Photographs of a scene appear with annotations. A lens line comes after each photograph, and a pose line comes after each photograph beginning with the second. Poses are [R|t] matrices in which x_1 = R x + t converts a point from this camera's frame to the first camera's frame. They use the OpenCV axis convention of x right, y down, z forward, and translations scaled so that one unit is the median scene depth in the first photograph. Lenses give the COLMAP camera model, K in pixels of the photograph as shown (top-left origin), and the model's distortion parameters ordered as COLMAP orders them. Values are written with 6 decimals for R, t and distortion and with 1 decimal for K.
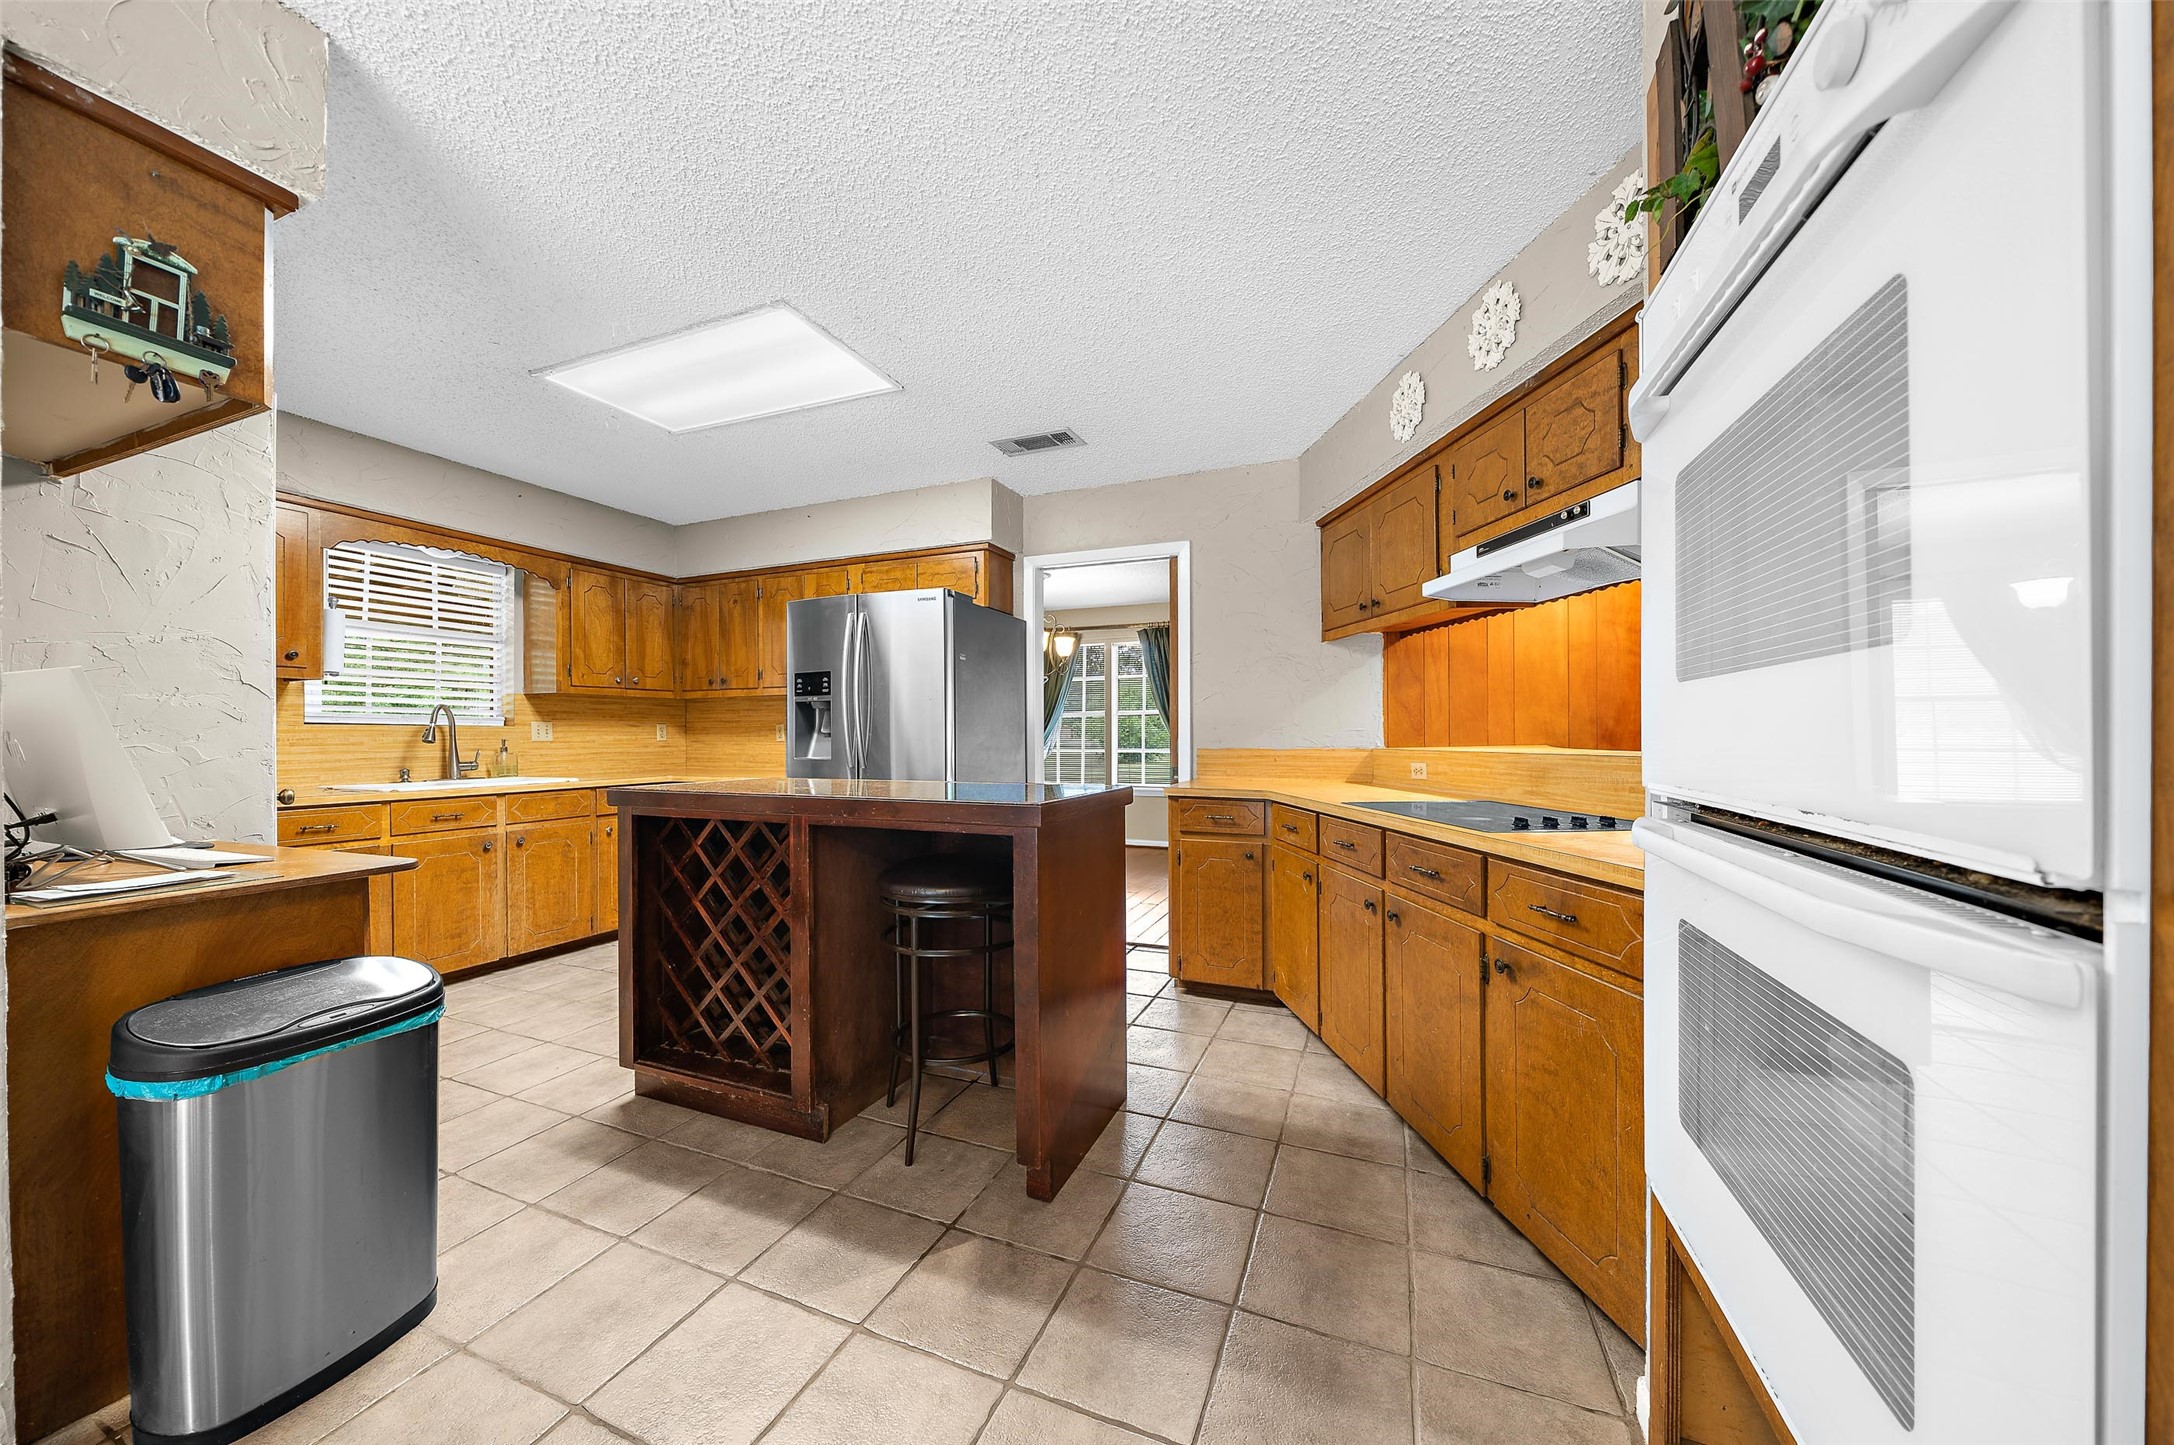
lens RADIAL K [[754.3, 0, 1080.9], [0, 754.3, 734.4], [0, 0, 1]] dist [0.001133, 0.000414]
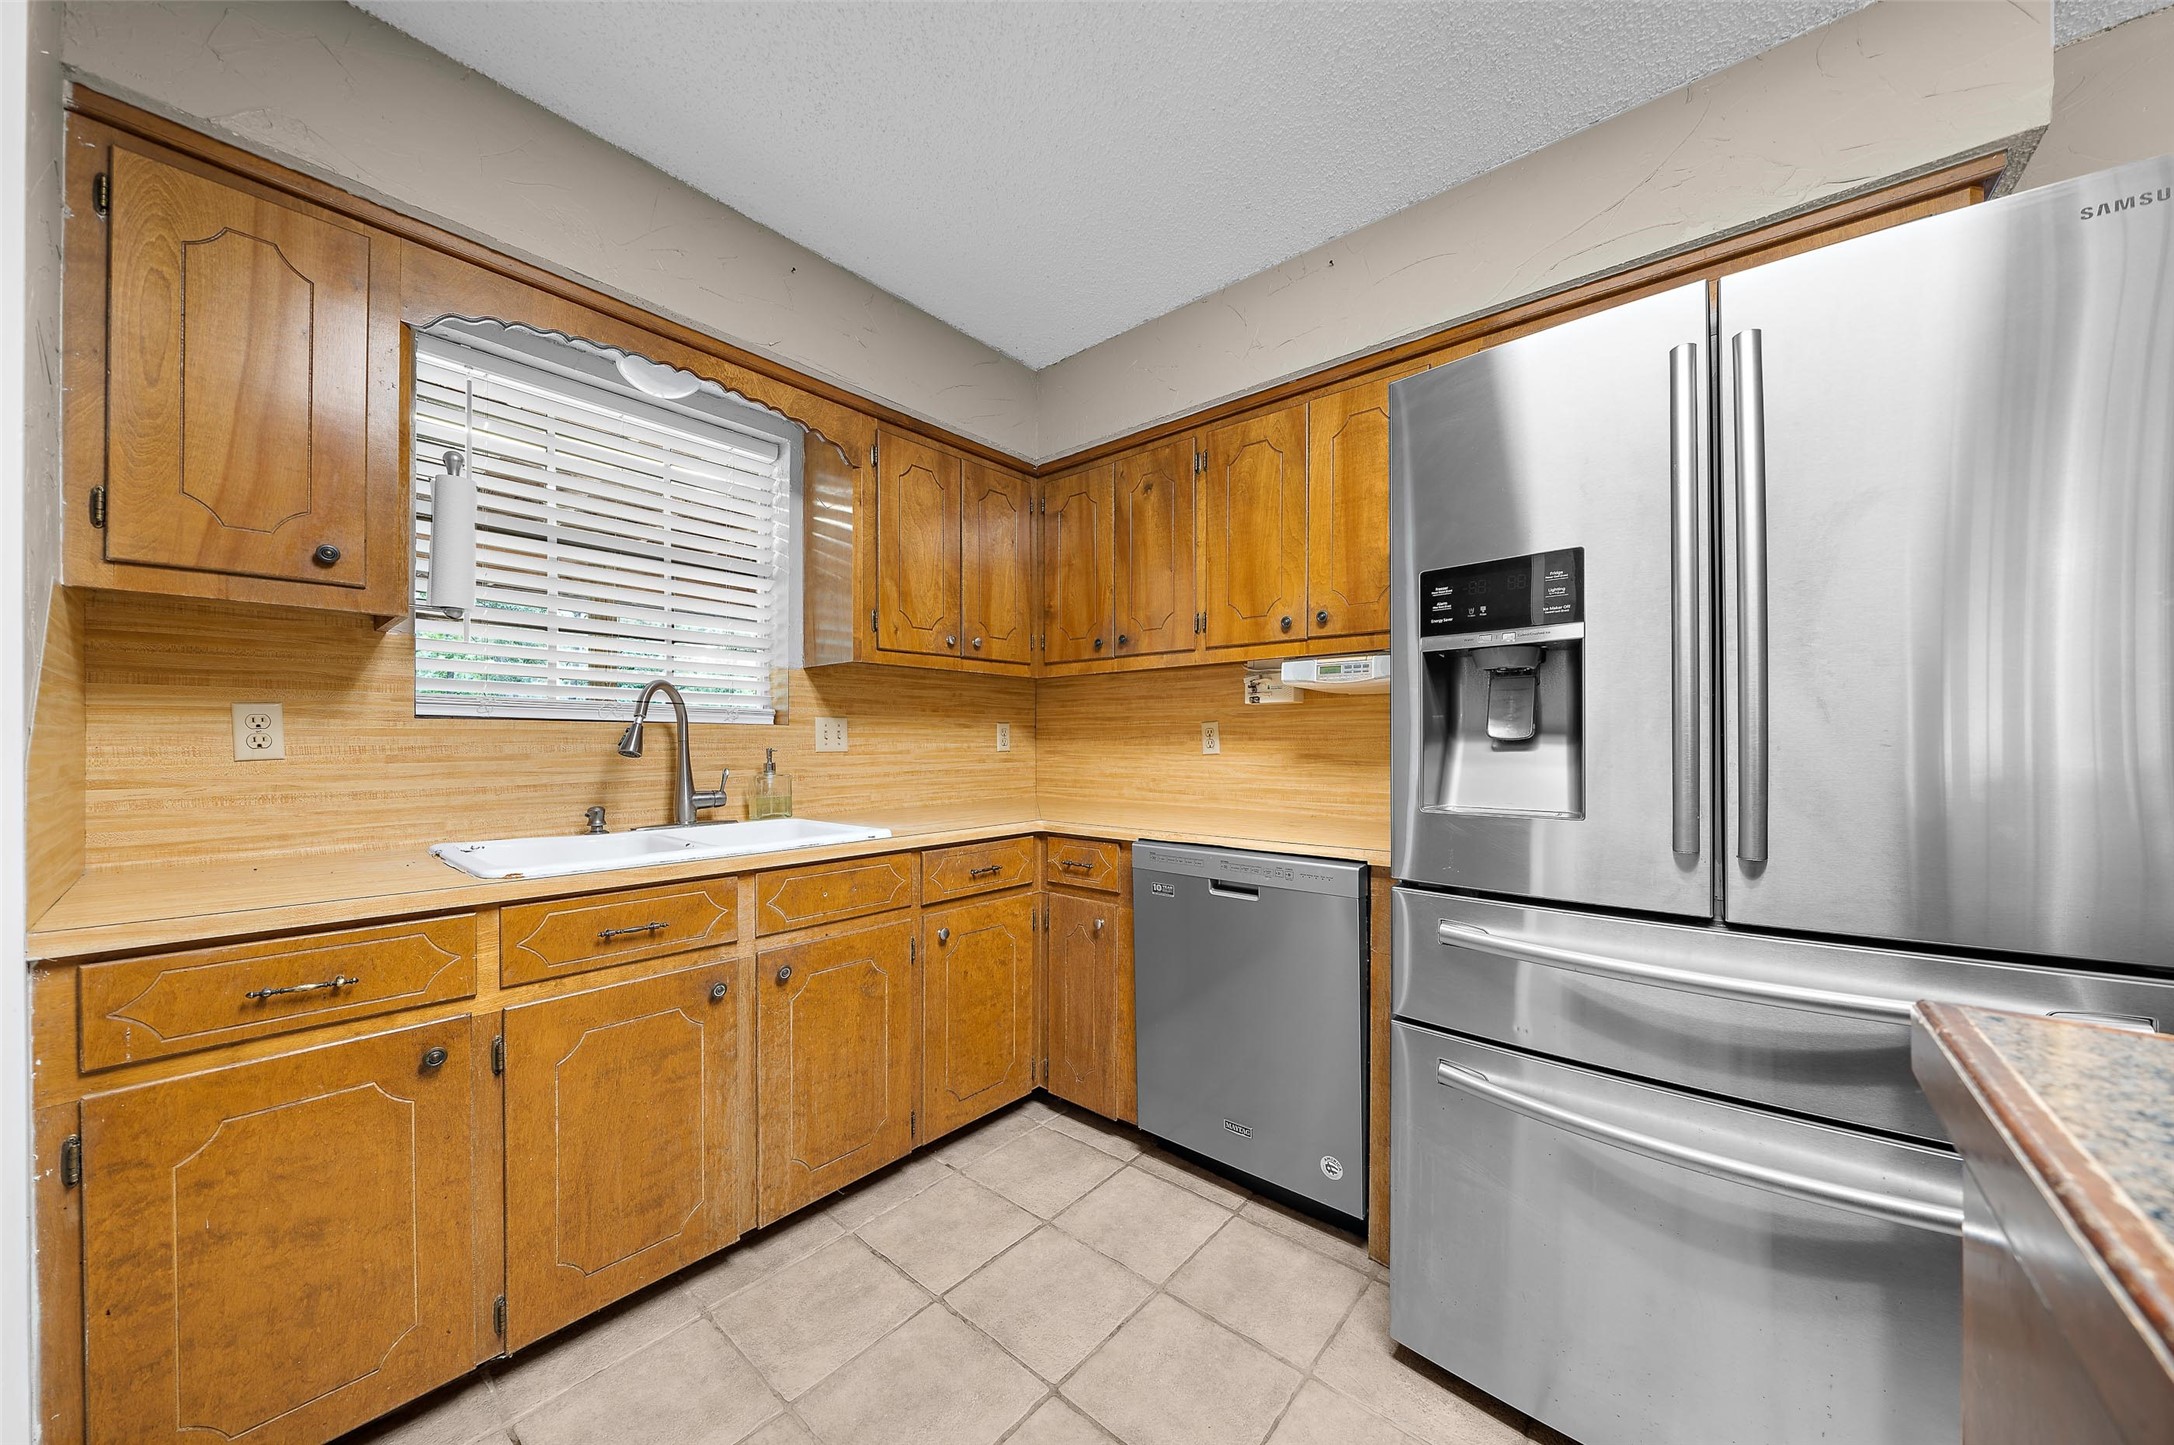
lens RADIAL K [[754.3, 0, 1093.2], [0, 754.3, 733.7], [0, 0, 1]] dist [0.001133, 0.000414]
pose [[0.954879, -0.000174, -0.296996, -0.389910], [-0.002581, 0.999957, -0.008887, -0.000032], [0.296985, 0.009252, 0.954837, 0.563511]]
